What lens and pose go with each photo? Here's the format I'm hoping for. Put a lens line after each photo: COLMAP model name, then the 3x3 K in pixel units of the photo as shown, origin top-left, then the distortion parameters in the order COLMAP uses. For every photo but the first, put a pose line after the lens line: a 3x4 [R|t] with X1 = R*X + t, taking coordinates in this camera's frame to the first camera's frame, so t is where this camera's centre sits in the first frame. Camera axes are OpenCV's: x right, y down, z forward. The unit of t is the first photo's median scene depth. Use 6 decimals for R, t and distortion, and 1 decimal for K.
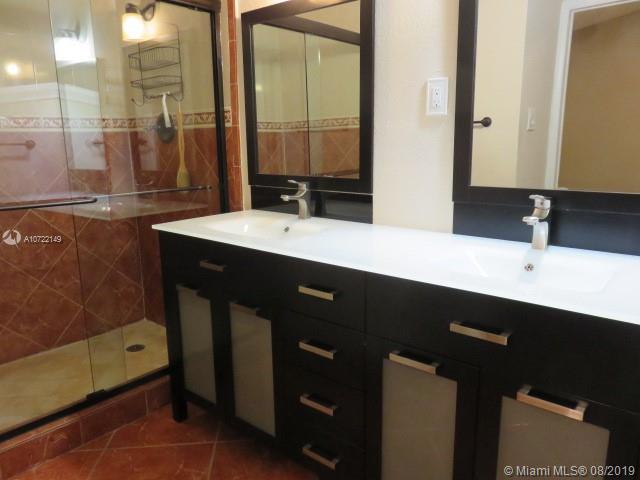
lens RADIAL K [[475.8, 0, 320.8], [0, 475.8, 239.6], [0, 0, 1]] dist [-0.035310, 0.022628]
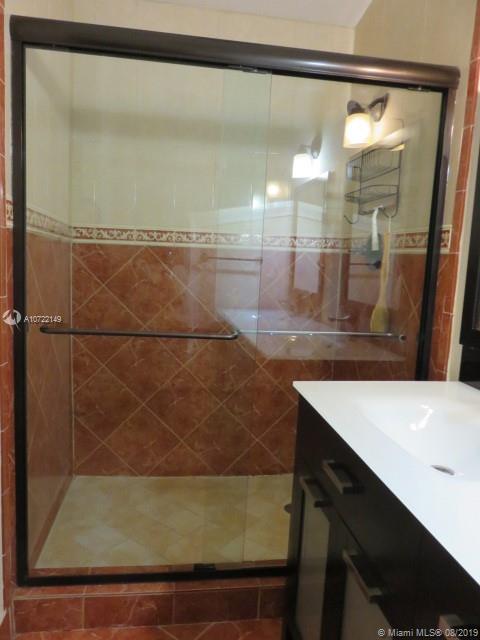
lens RADIAL K [[475.8, 0, 241.0], [0, 475.8, 319.4], [0, 0, 1]] dist [-0.035310, 0.022628]
pose [[0.752876, 0.134730, -0.644225, 0.031618], [-0.191345, 0.981351, -0.018382, -0.073349], [0.629734, 0.137108, 0.764615, 0.295412]]
